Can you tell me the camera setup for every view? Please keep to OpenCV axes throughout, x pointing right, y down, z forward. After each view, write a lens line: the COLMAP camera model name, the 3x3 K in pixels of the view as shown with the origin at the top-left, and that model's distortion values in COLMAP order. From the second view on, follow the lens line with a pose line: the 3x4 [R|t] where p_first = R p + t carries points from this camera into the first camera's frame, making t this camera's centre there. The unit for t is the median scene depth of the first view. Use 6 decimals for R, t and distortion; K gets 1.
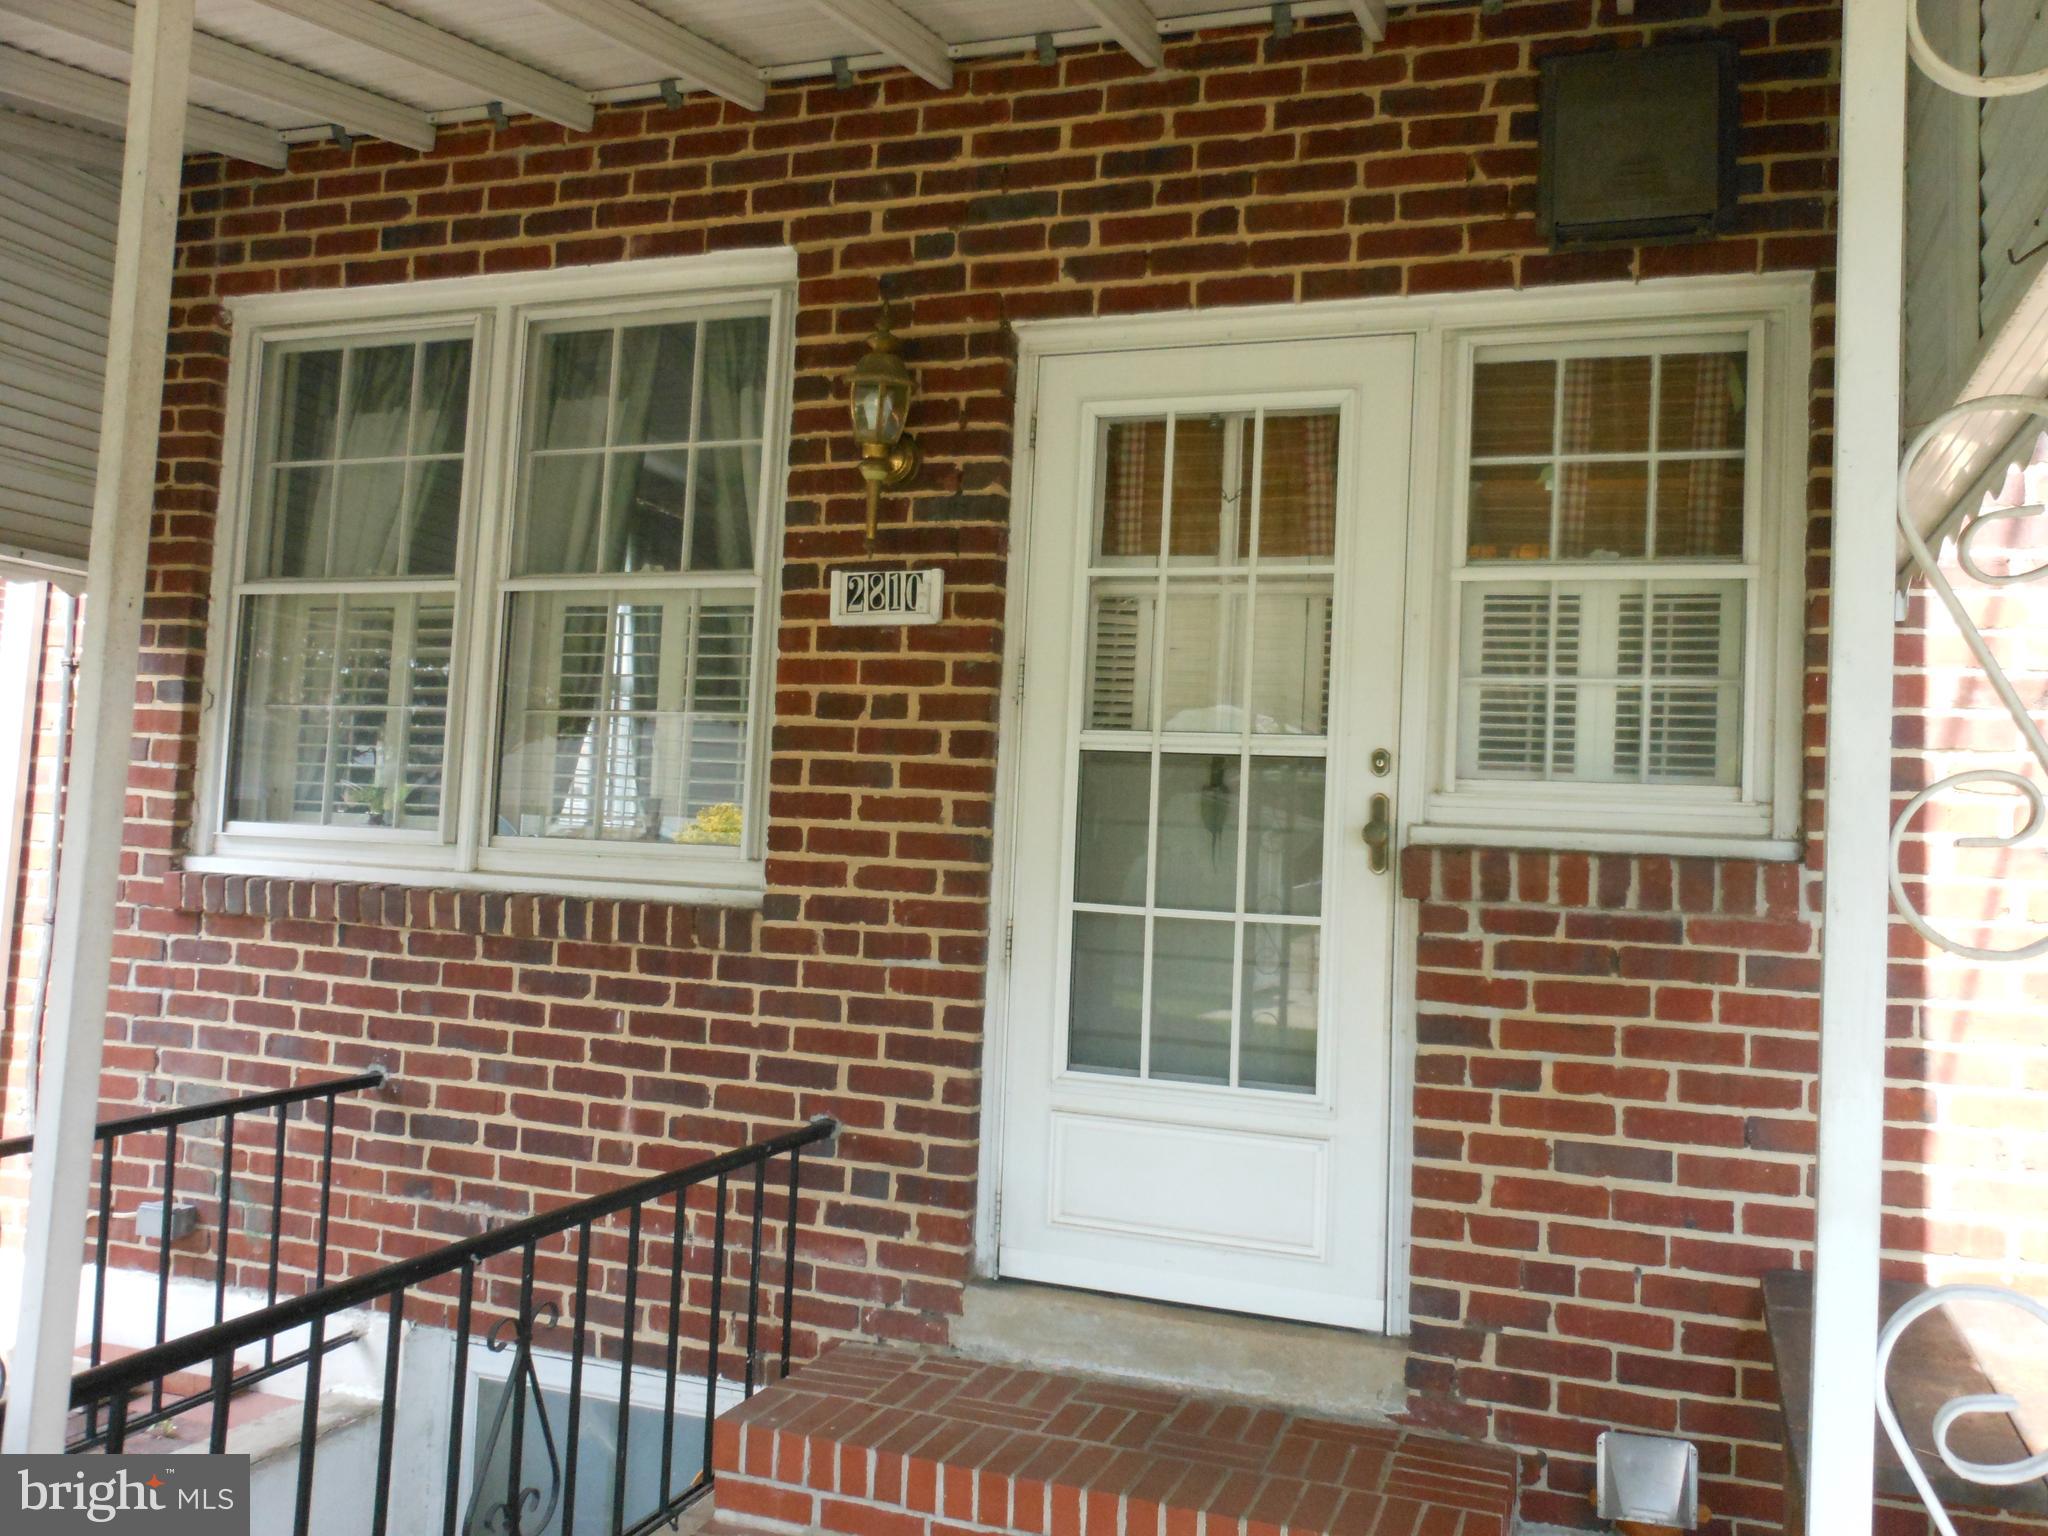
lens RADIAL K [[1656.1, 0, 1024.0], [0, 1656.1, 768.0], [0, 0, 1]] dist [0.002188, -0.003643]
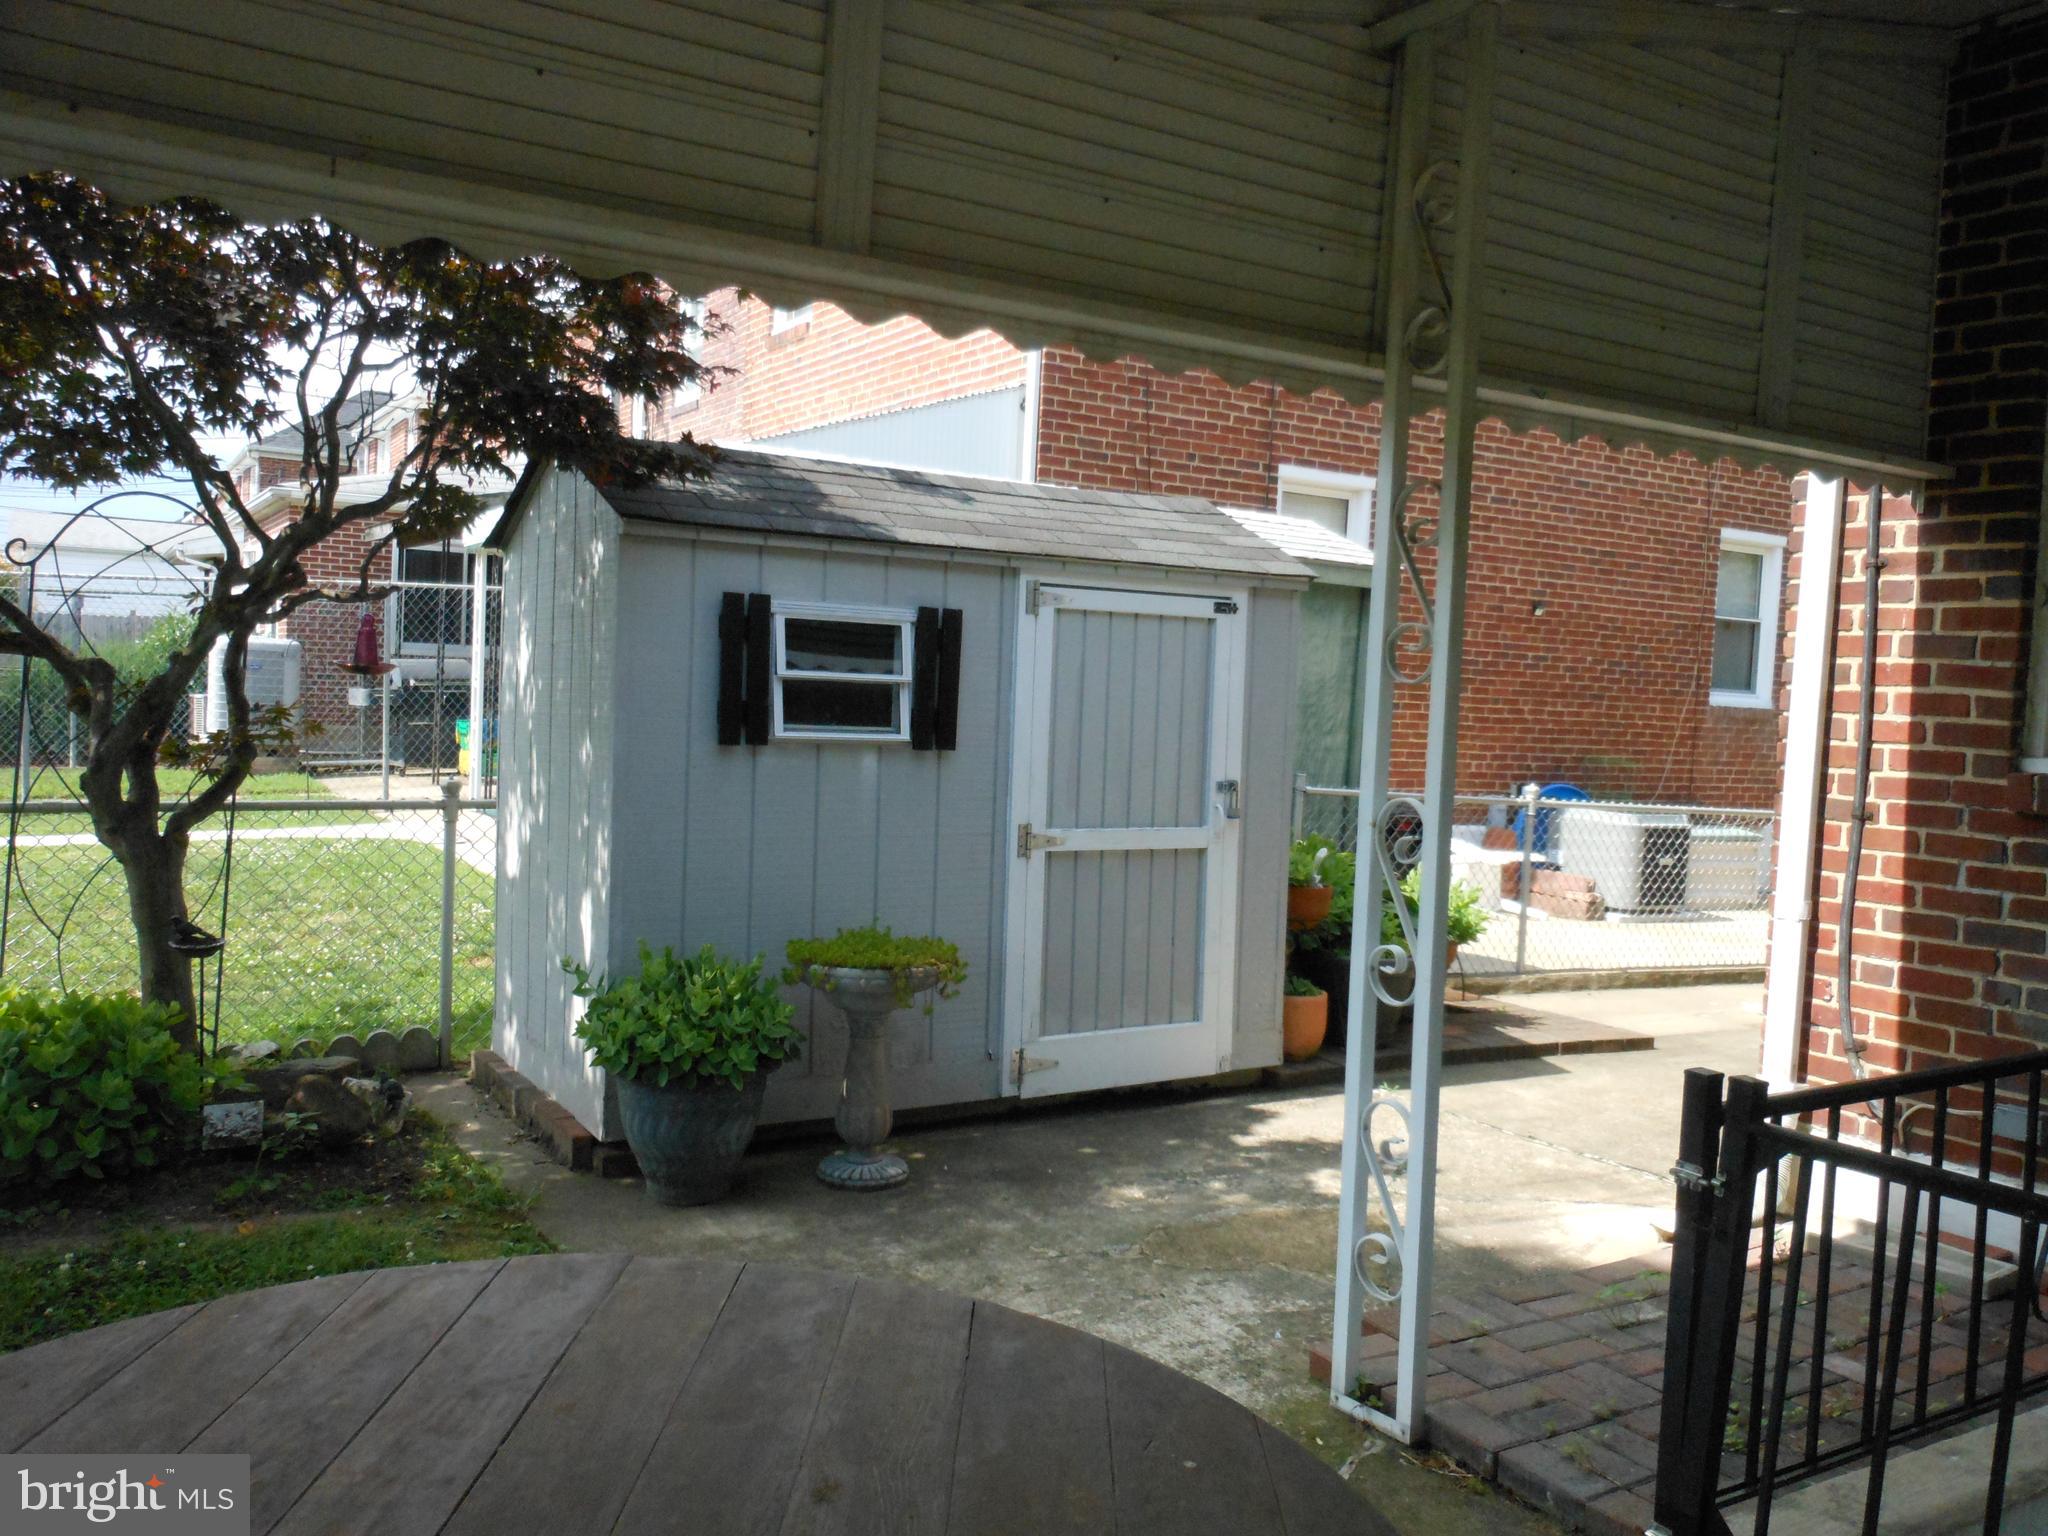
lens RADIAL K [[1656.1, 0, 1024.0], [0, 1656.1, 768.0], [0, 0, 1]] dist [0.002188, -0.003643]
pose [[0.780135, 0.016526, -0.625392, -0.356554], [0.027553, 0.997773, 0.060738, -0.015658], [0.625004, -0.064615, 0.777943, -0.124194]]
